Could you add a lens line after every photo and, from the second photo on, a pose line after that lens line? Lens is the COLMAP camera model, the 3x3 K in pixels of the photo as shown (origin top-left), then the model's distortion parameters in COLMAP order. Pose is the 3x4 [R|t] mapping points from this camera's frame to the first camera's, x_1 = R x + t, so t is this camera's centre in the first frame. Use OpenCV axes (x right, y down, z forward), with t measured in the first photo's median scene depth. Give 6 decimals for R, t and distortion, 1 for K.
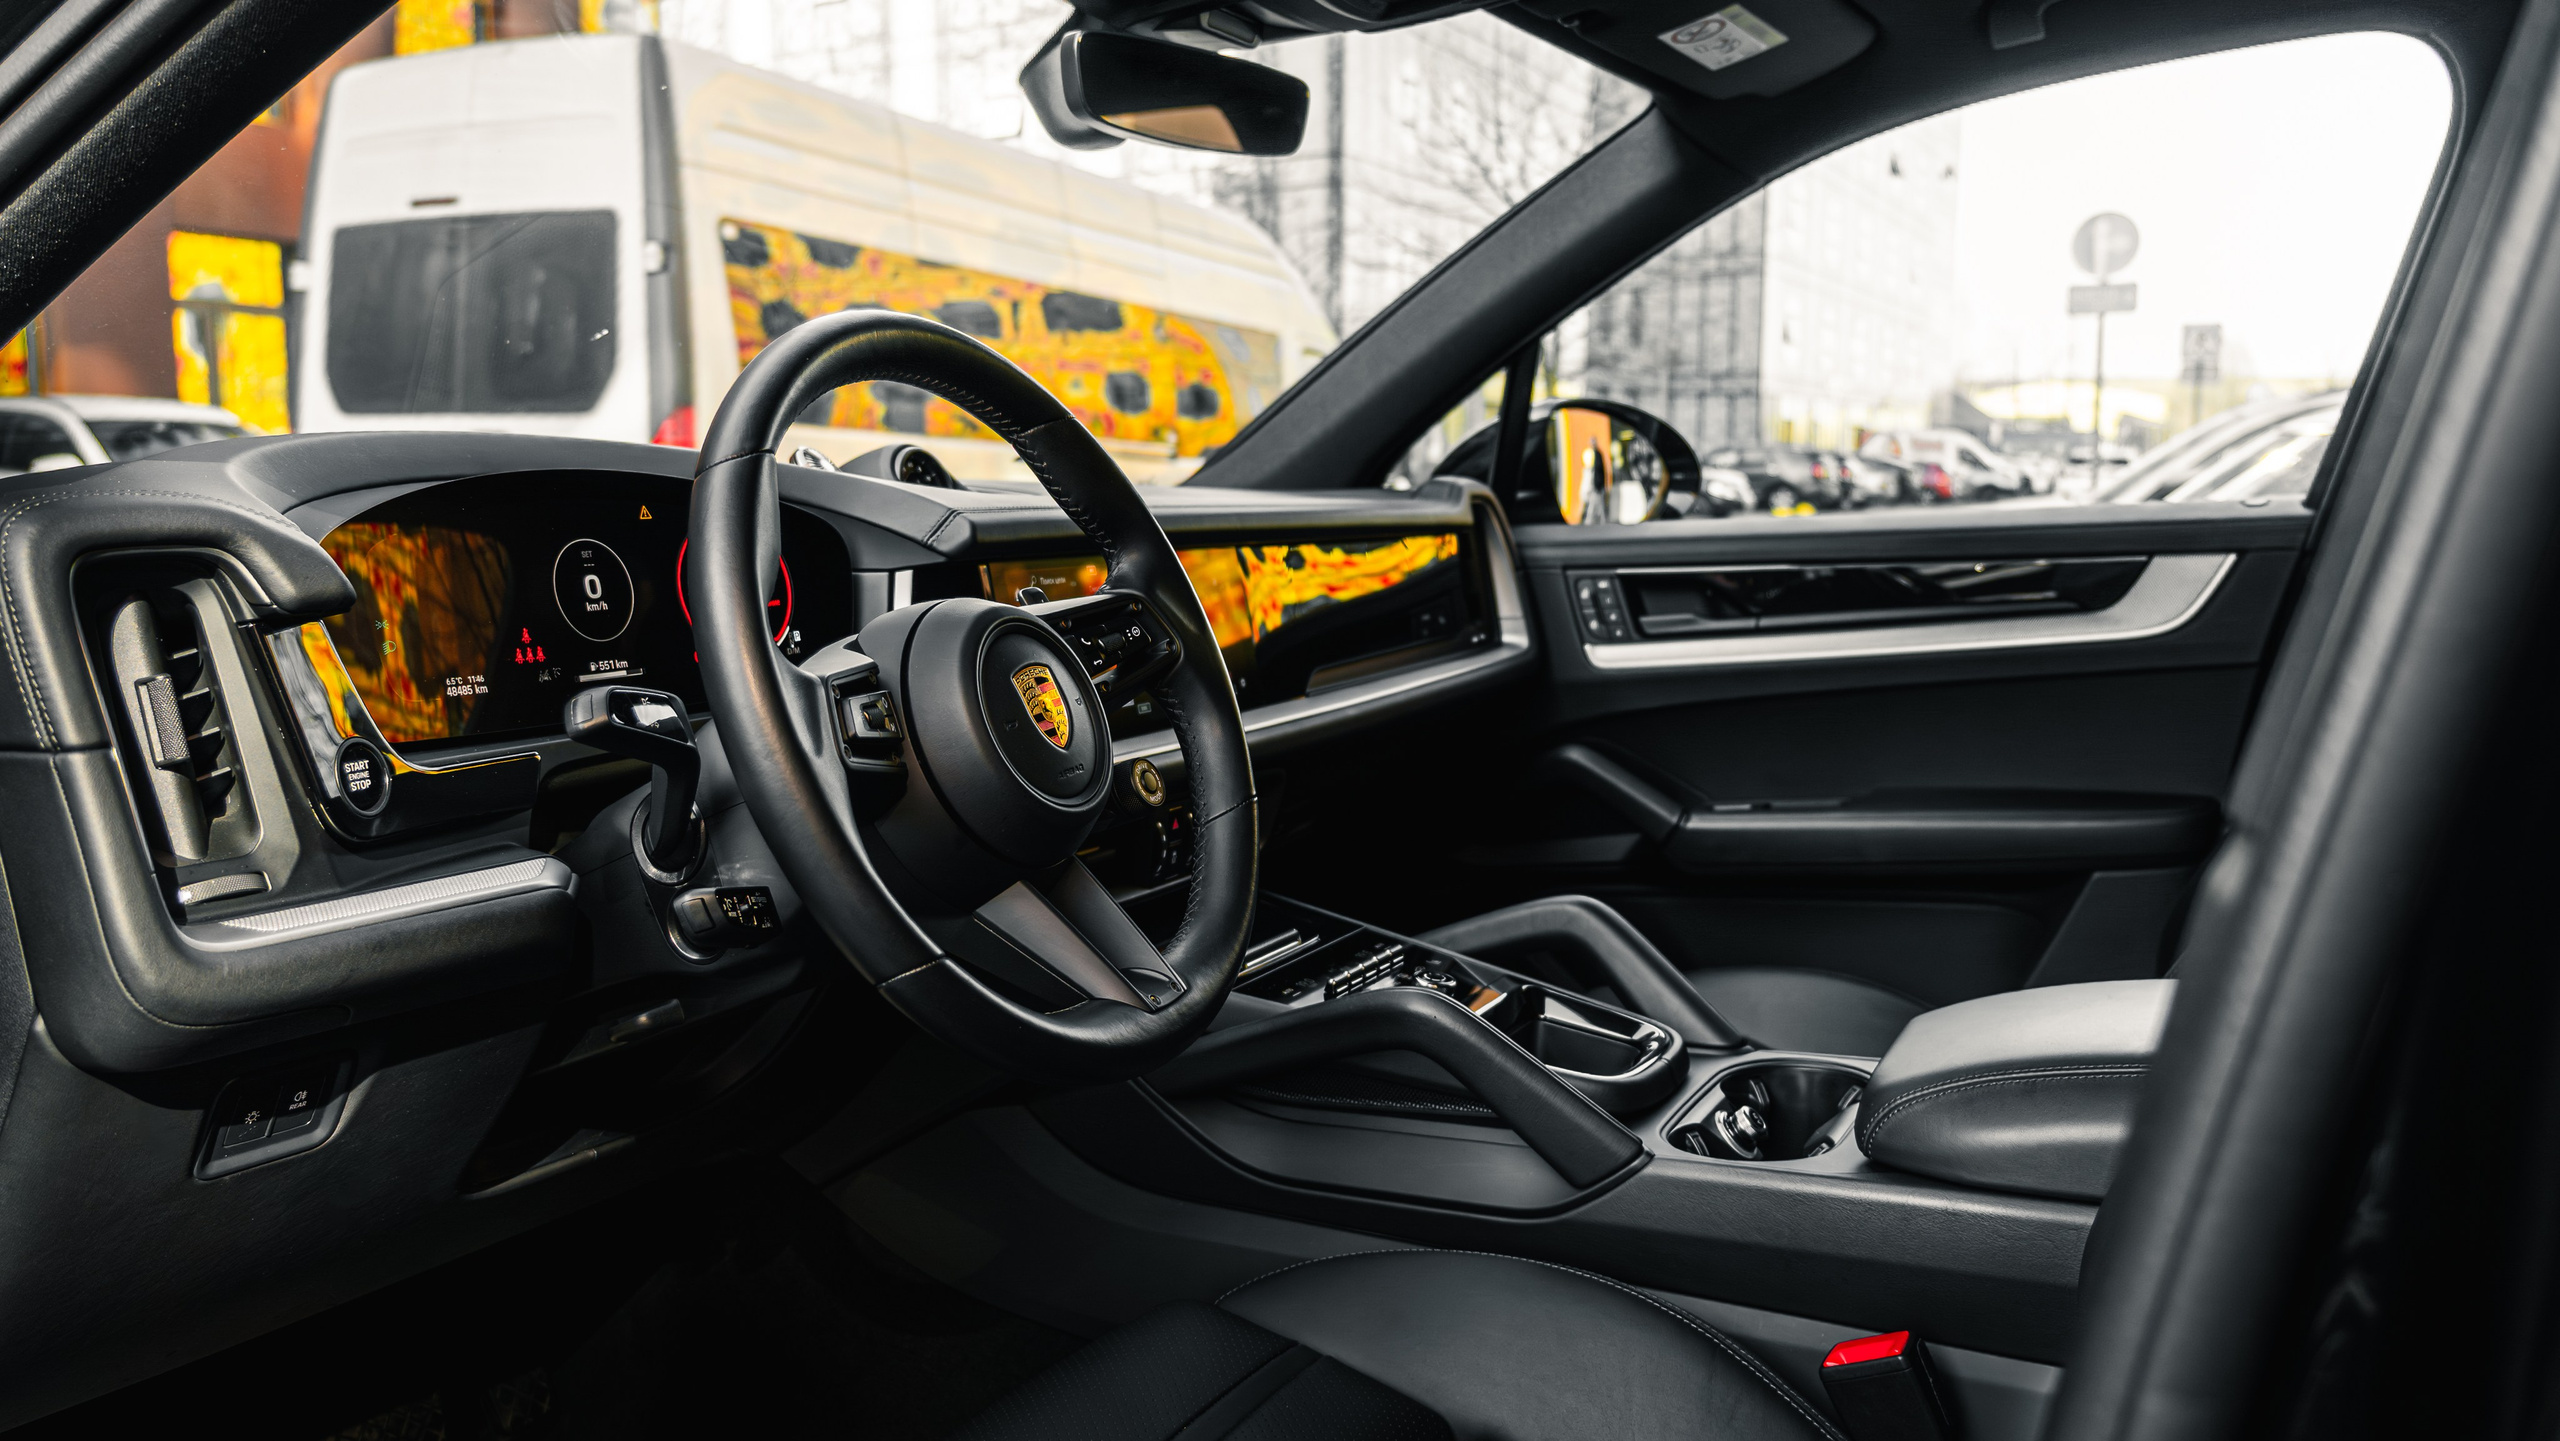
lens RADIAL K [[2084.7, 0, 1106.8], [0, 2084.7, 709.9], [0, 0, 1]] dist [0.000832, 0.002279]
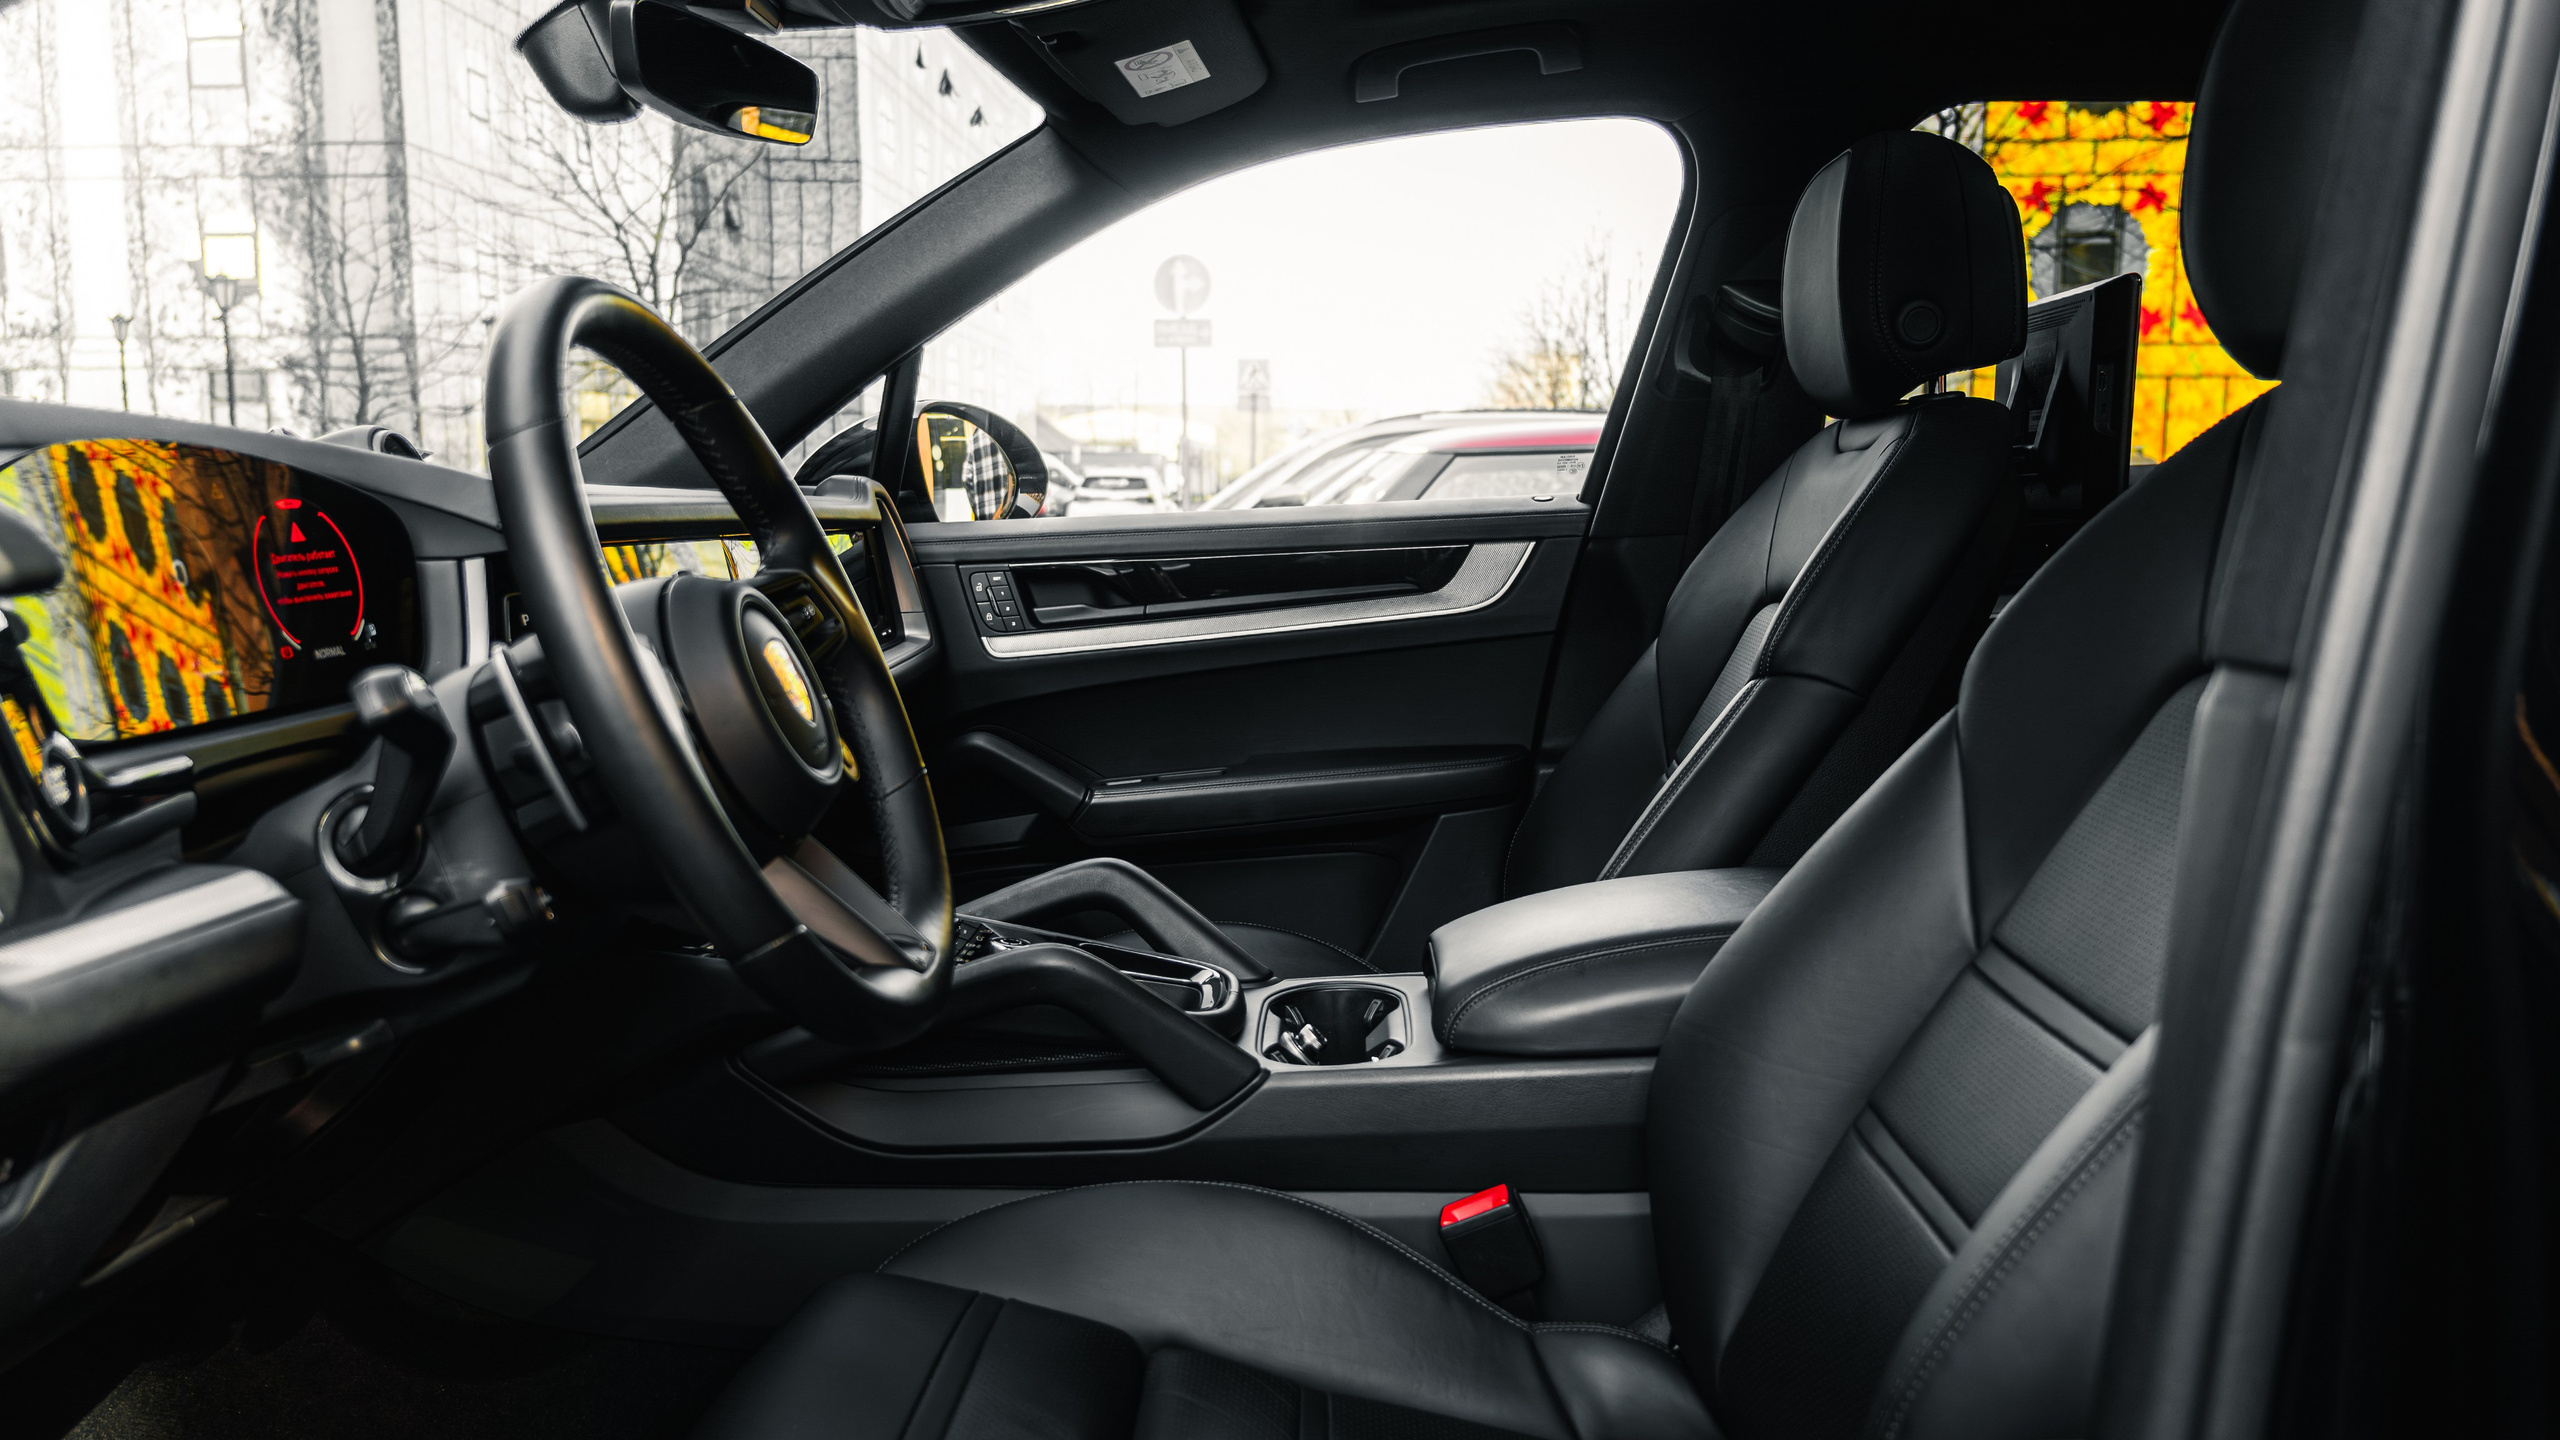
lens RADIAL K [[2089.9, 0, 1280.0], [0, 2089.9, 720.0], [0, 0, 1]] dist [0.007202, 0.003445]
pose [[0.885640, -0.048194, 0.461864, -0.146352], [0.049805, 0.998721, 0.008709, 0.010484], [-0.461693, 0.015291, 0.886908, 0.003080]]
